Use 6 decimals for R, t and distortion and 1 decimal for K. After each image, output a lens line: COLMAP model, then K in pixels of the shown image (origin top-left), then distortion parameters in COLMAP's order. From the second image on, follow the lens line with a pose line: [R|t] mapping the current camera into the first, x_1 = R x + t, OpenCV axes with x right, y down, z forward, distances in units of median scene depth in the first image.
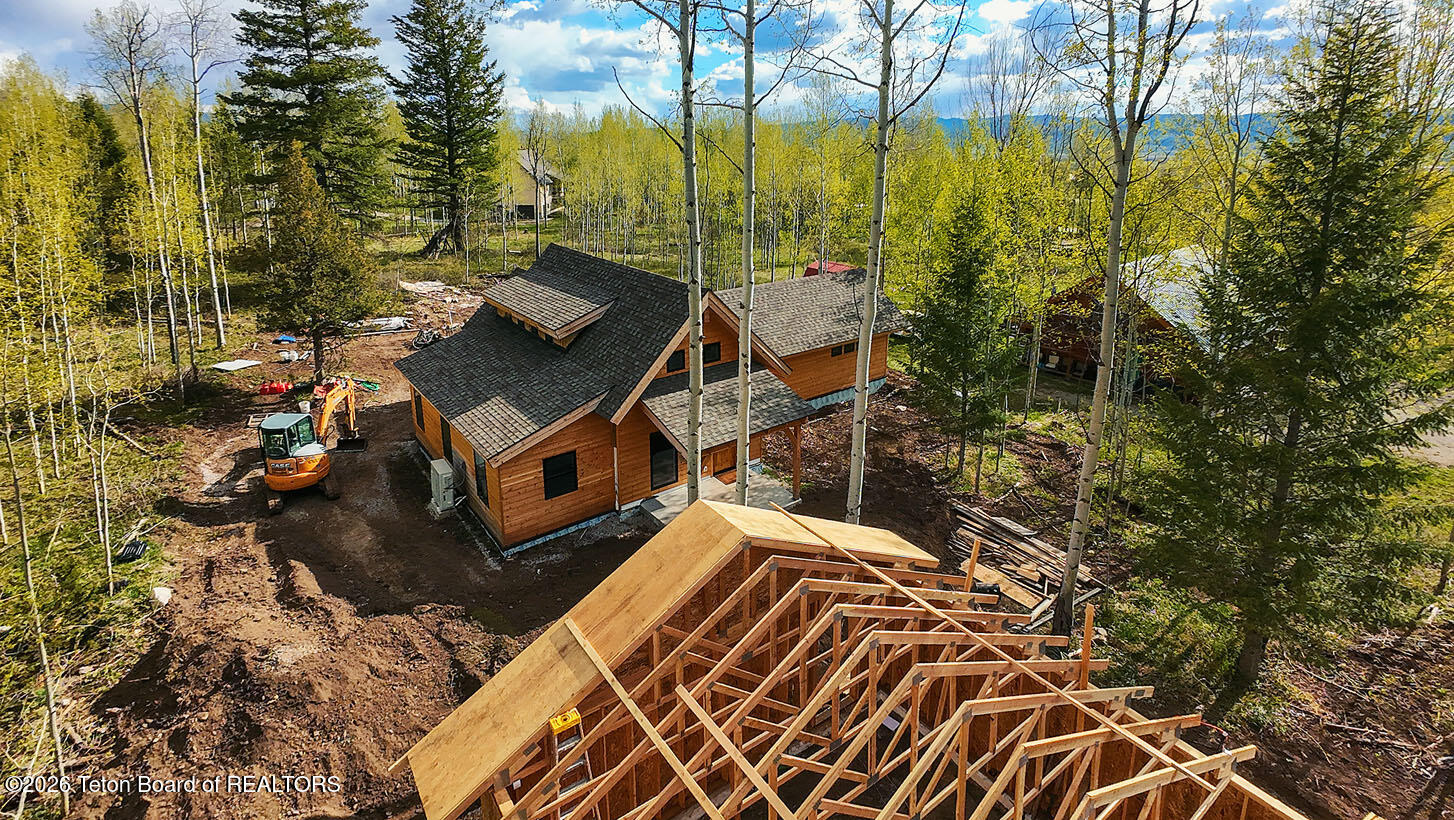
lens RADIAL K [[693.4, 0, 727.2], [0, 693.4, 408.5], [0, 0, 1]] dist [-0.008993, -0.000019]
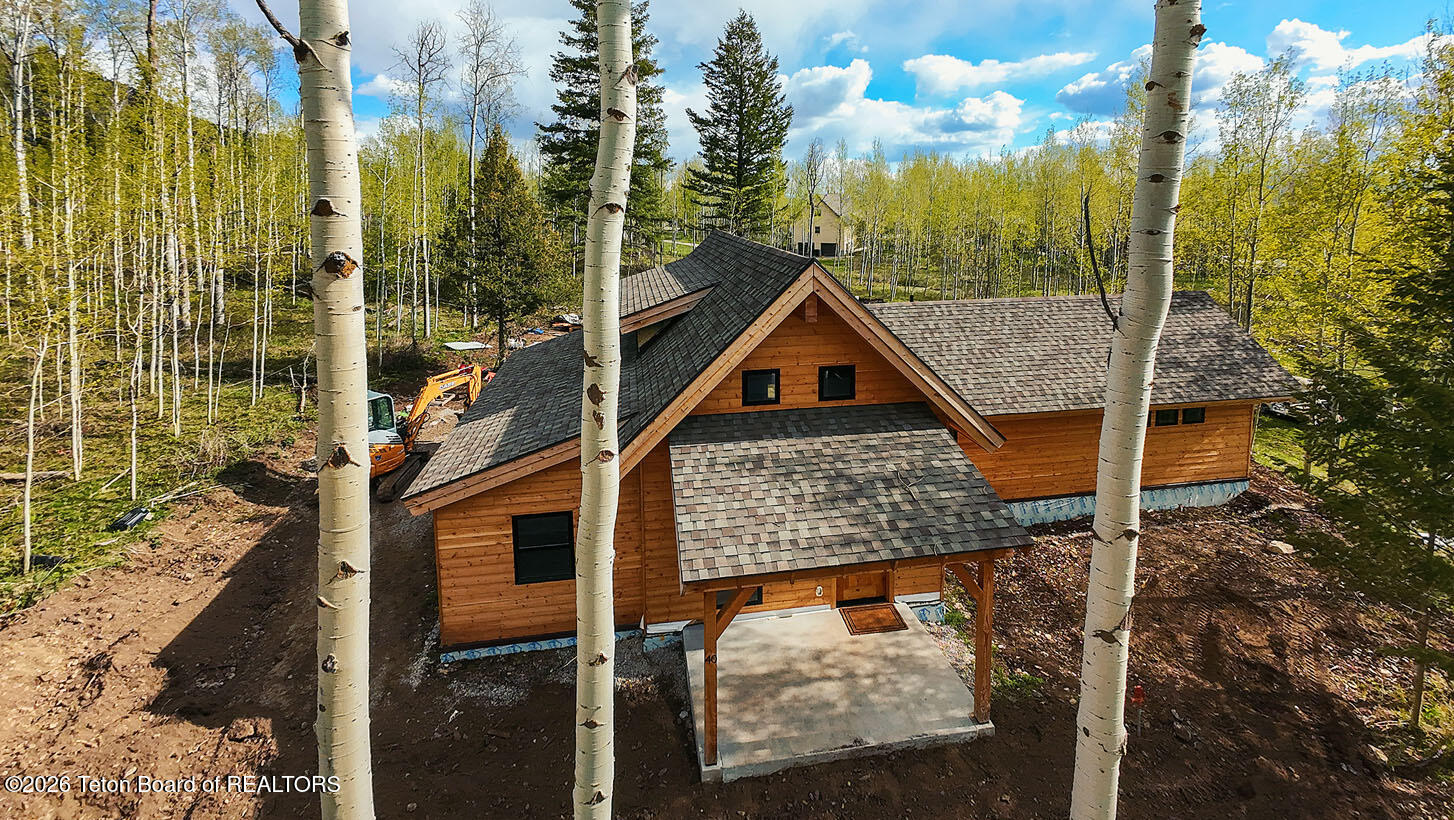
lens RADIAL K [[645.4, 0, 701.7], [0, 645.4, 301.5], [0, 0, 1]] dist [-0.000462, 0.001312]
pose [[0.876421, 0.069074, -0.476566, 0.105598], [-0.167284, 0.971696, -0.166801, -0.033498], [0.451556, 0.225910, 0.863170, 0.410456]]
